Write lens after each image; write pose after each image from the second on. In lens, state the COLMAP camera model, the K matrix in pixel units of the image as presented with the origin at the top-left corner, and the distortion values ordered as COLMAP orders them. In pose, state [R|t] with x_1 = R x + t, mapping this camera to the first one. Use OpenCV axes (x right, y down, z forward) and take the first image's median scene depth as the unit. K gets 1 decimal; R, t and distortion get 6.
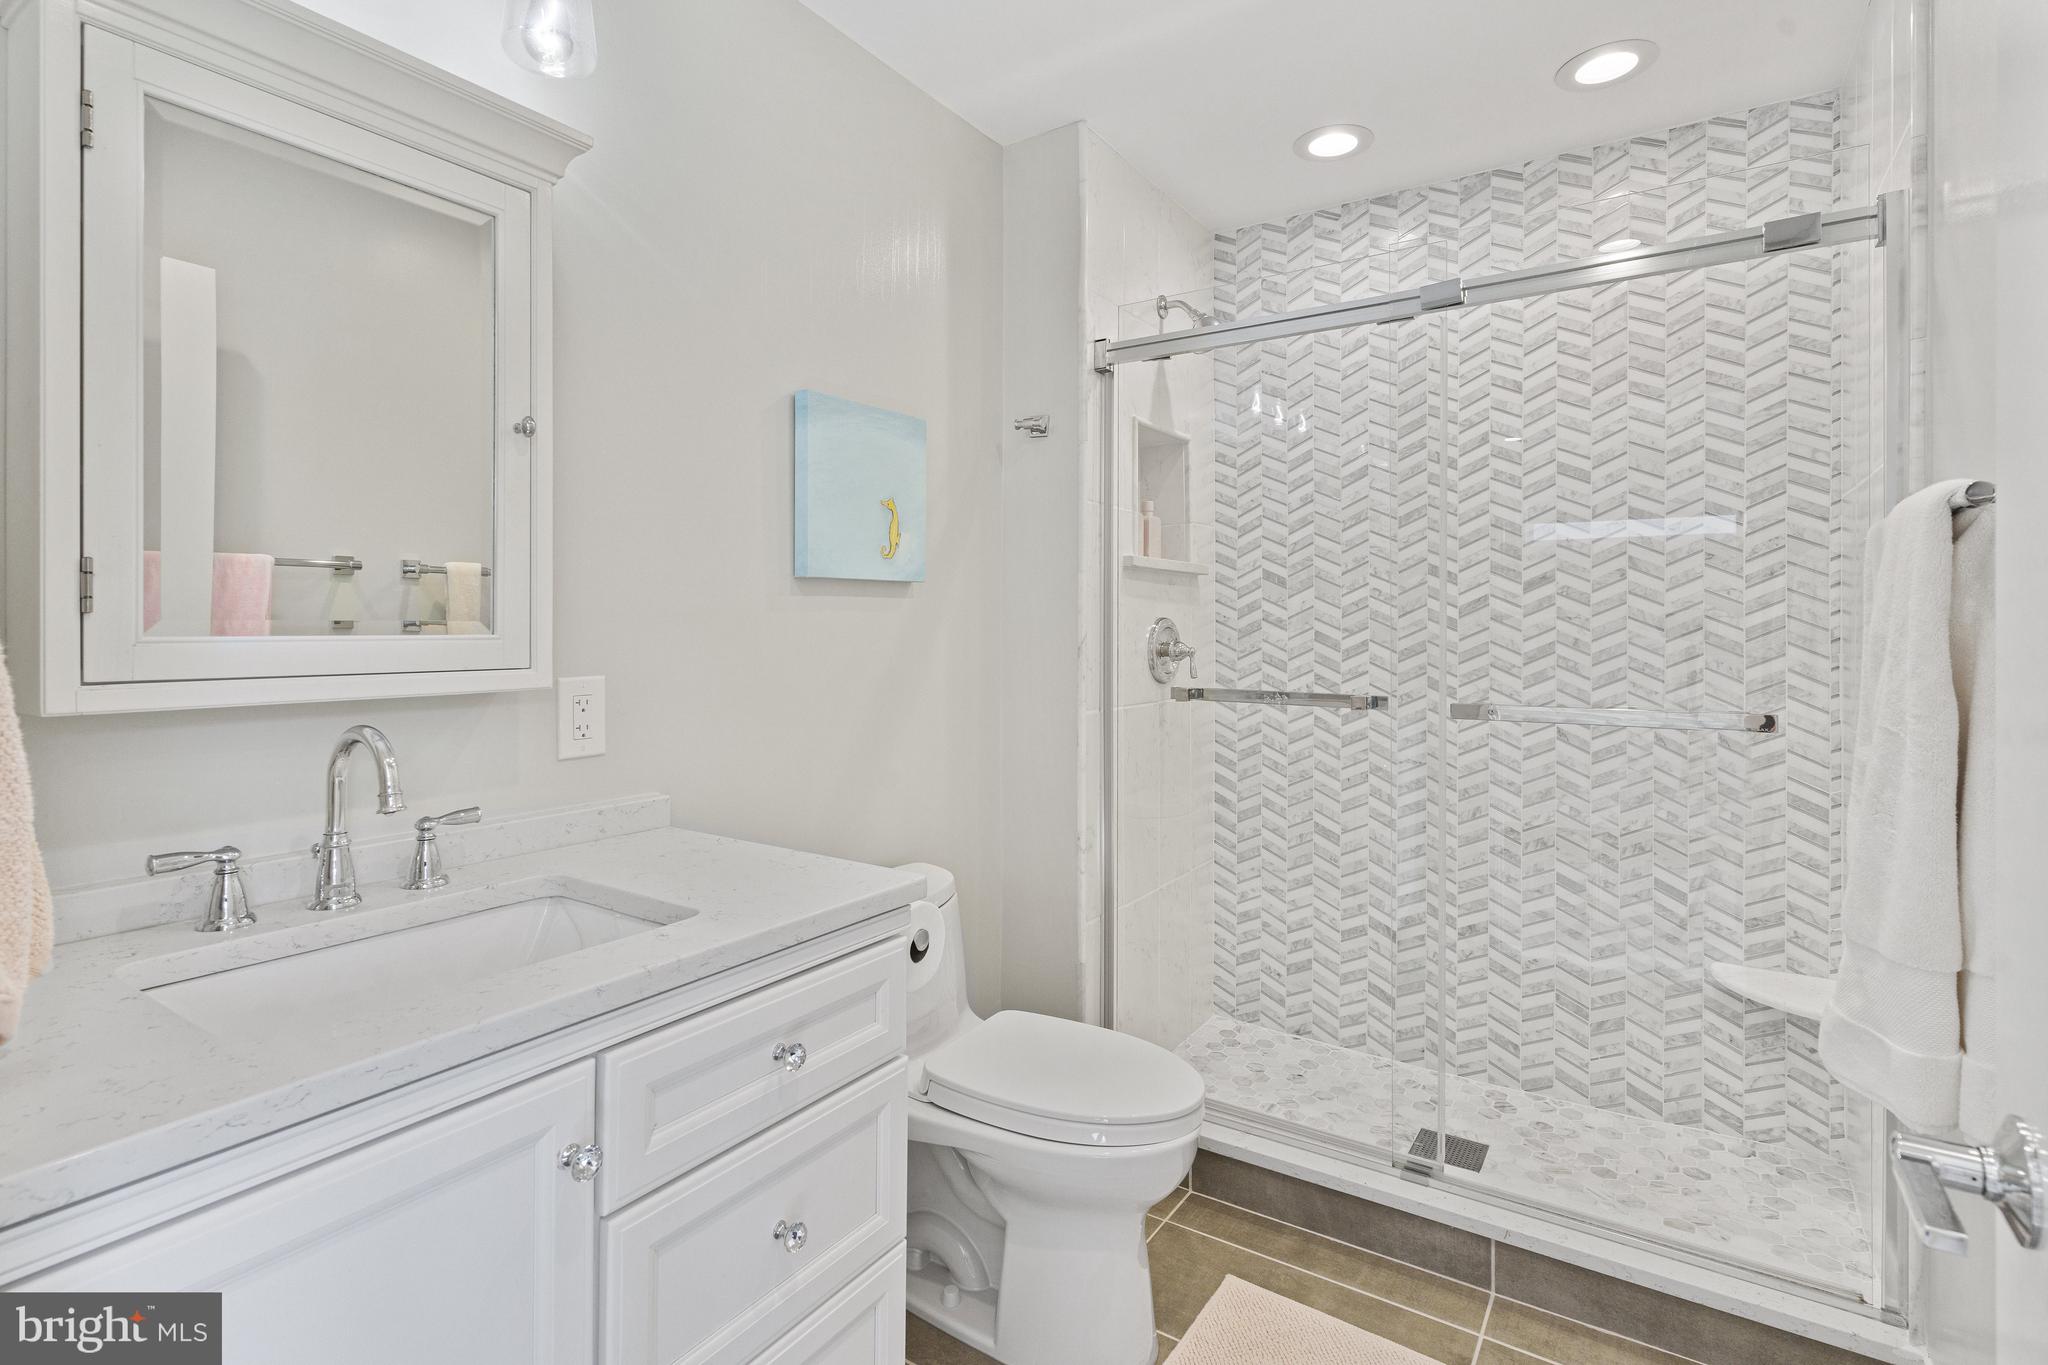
lens RADIAL K [[990.8, 0, 1025.4], [0, 990.8, 630.2], [0, 0, 1]] dist [0.000611, 0.000209]
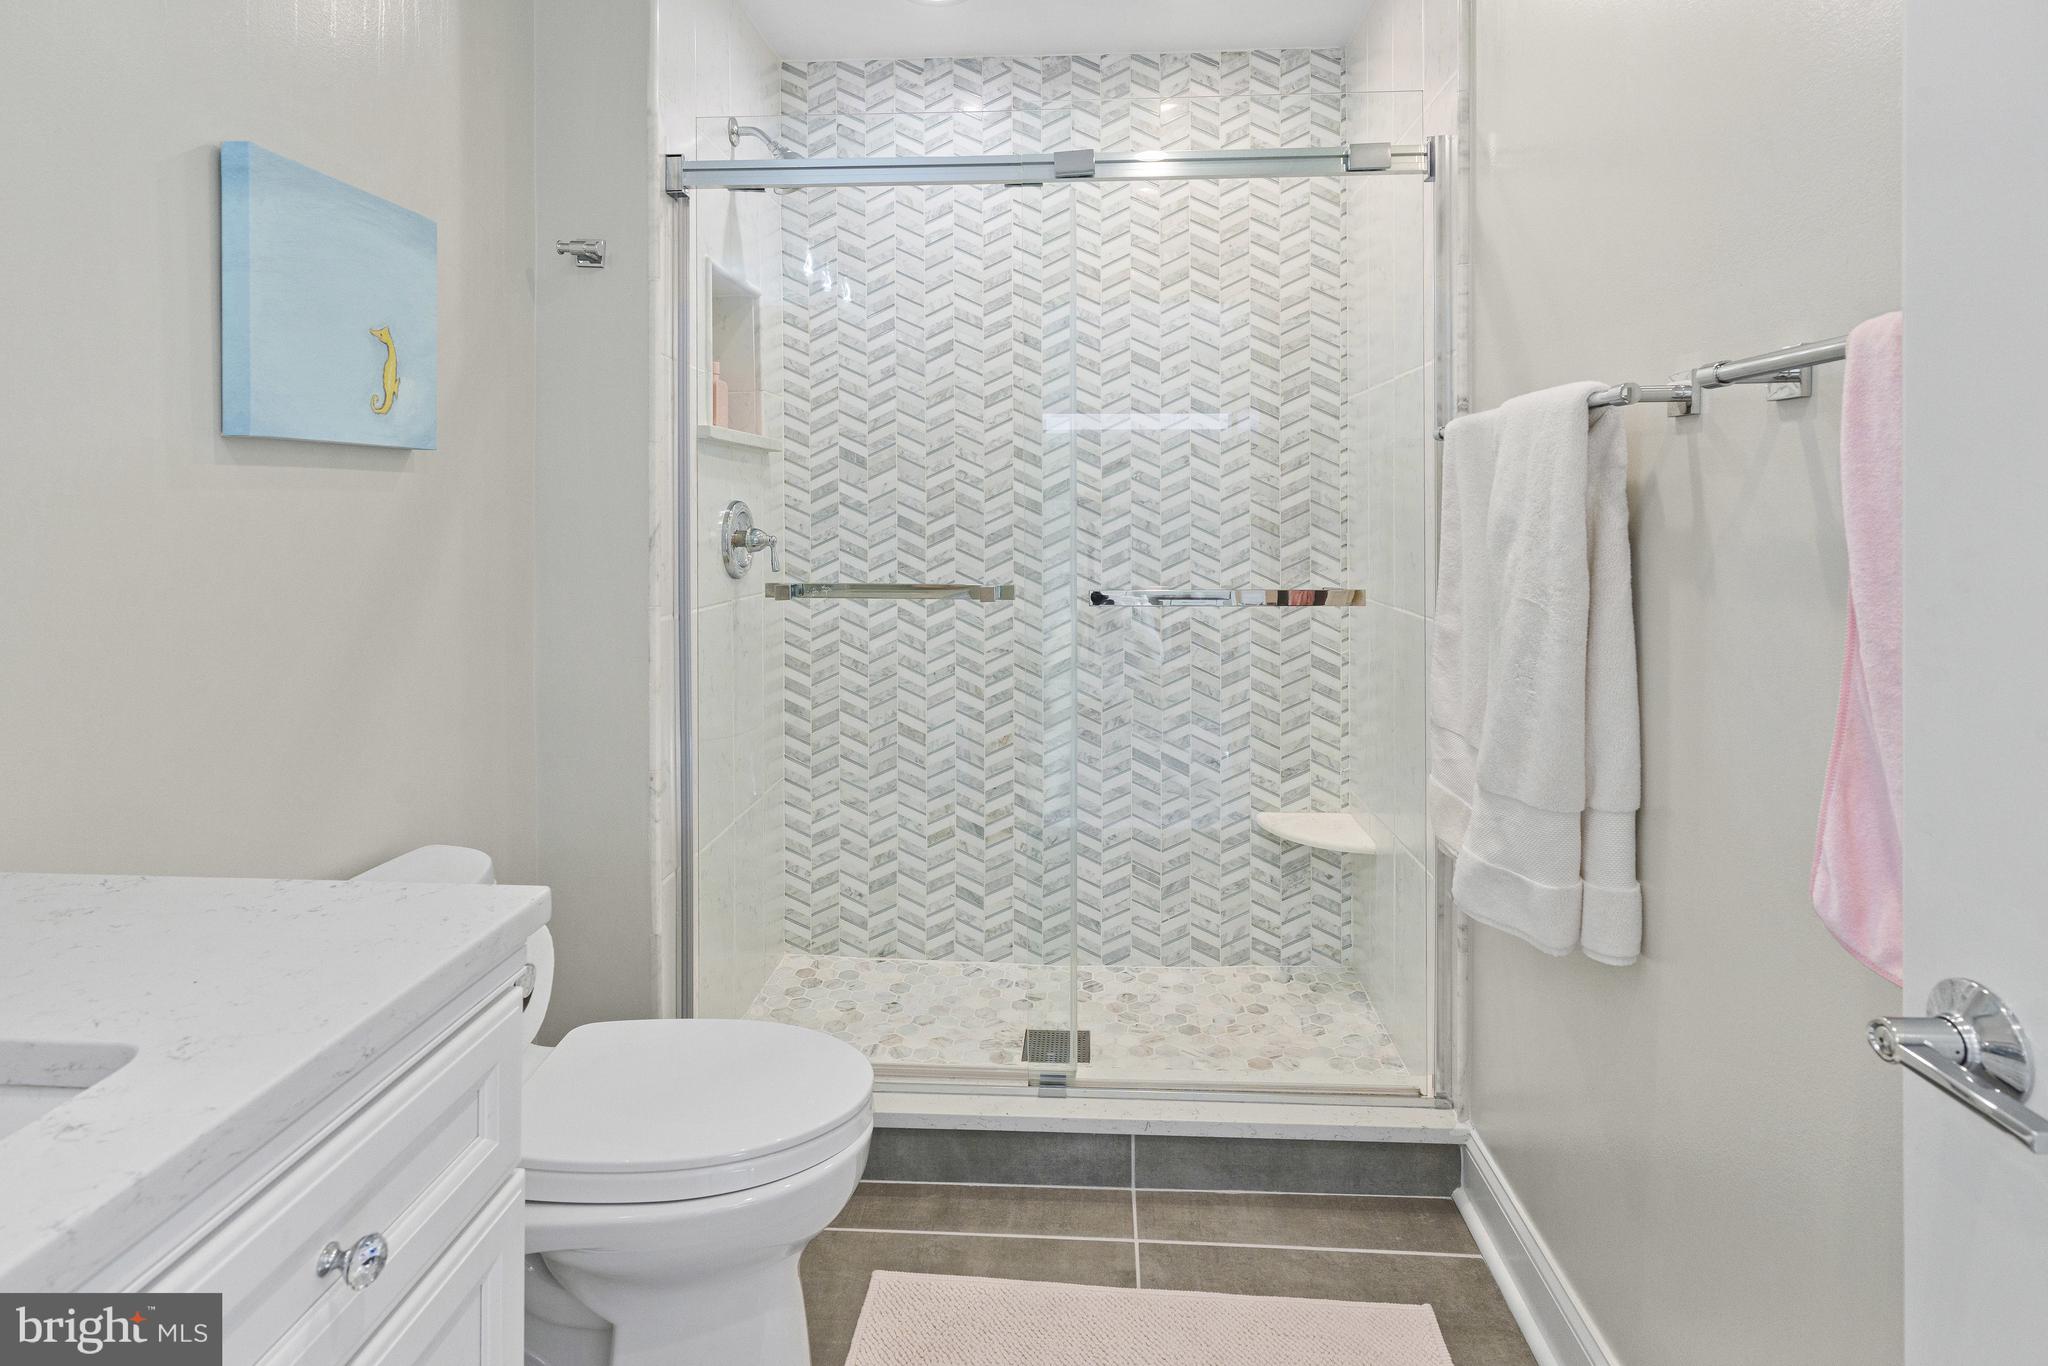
lens RADIAL K [[1024.5, 0, 1044.7], [0, 1024.5, 517.0], [0, 0, 1]] dist [0.000568, -0.000140]
pose [[0.861269, -0.005596, 0.508119, -0.080216], [0.004379, 0.999984, 0.003589, -0.000820], [-0.508131, -0.000866, 0.861279, 0.117620]]
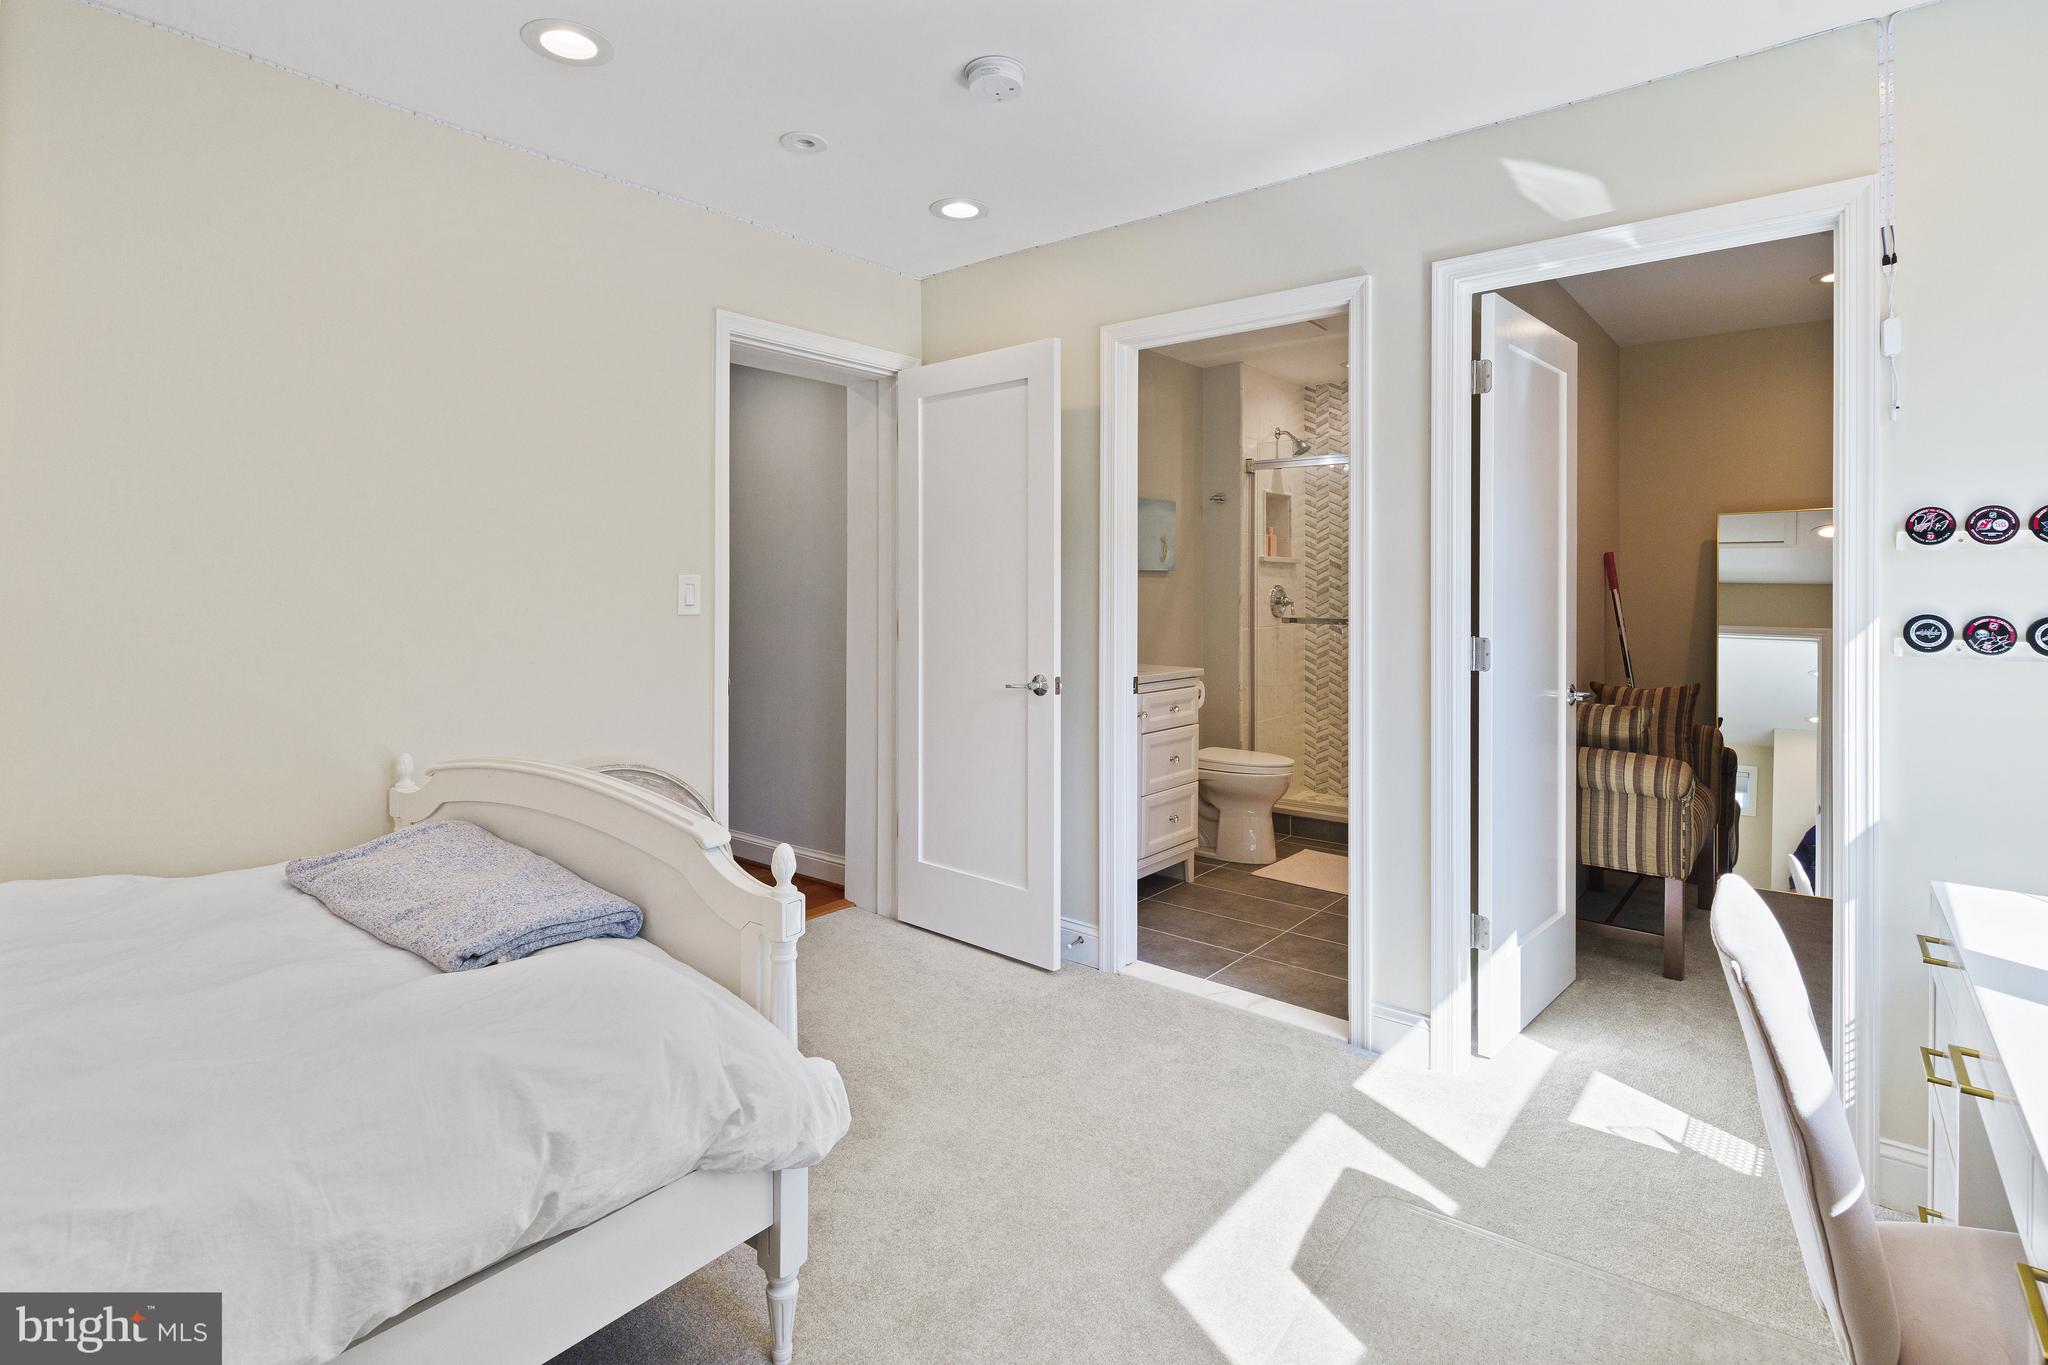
lens RADIAL K [[1011.2, 0, 1030.3], [0, 1011.2, 586.4], [0, 0, 1]] dist [-0.002284, -0.000199]
pose [[0.995219, 0.000942, -0.097666, -0.169242], [-0.001240, 0.999995, -0.002987, -0.003581], [0.097663, 0.003094, 0.995215, -1.149566]]
